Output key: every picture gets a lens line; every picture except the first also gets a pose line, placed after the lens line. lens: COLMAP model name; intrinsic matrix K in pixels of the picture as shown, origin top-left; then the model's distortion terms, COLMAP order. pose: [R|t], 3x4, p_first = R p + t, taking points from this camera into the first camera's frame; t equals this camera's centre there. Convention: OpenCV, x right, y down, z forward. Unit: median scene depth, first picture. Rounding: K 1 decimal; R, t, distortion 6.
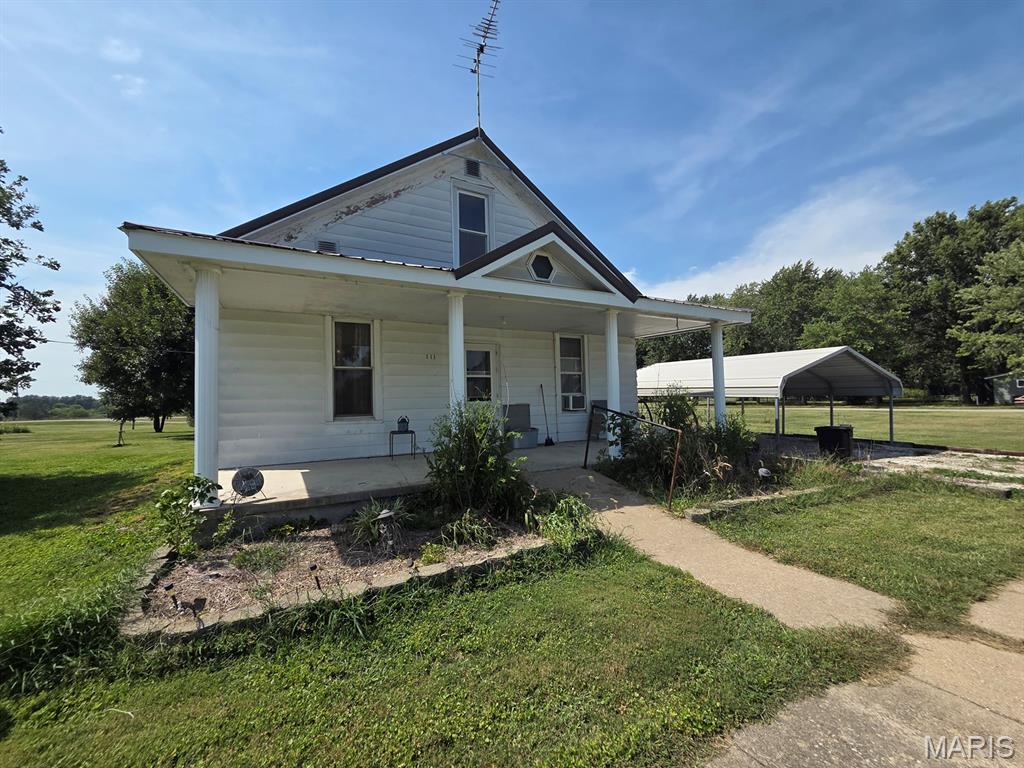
lens RADIAL K [[418.3, 0, 481.0], [0, 418.3, 408.2], [0, 0, 1]] dist [0.000863, -0.000302]
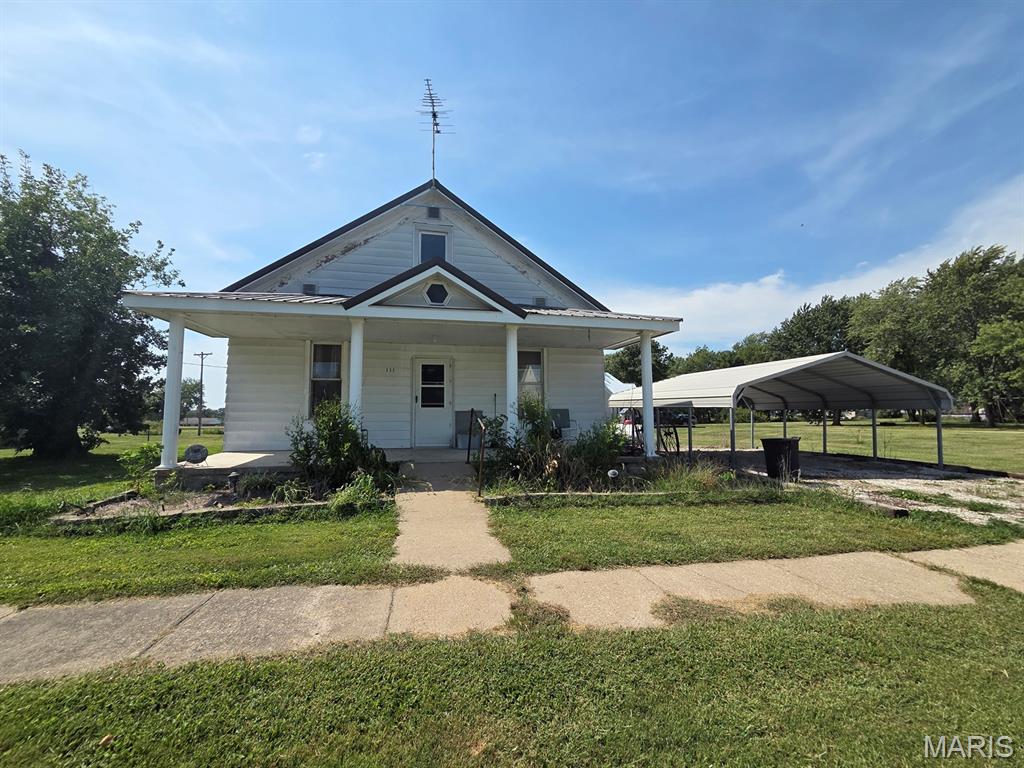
lens RADIAL K [[418.3, 0, 493.8], [0, 418.3, 409.3], [0, 0, 1]] dist [0.000863, -0.000302]
pose [[0.958778, 0.011462, -0.283923, 0.468883], [-0.021838, 0.999203, -0.033406, 0.023002], [0.283314, 0.038229, 0.958265, -0.069031]]
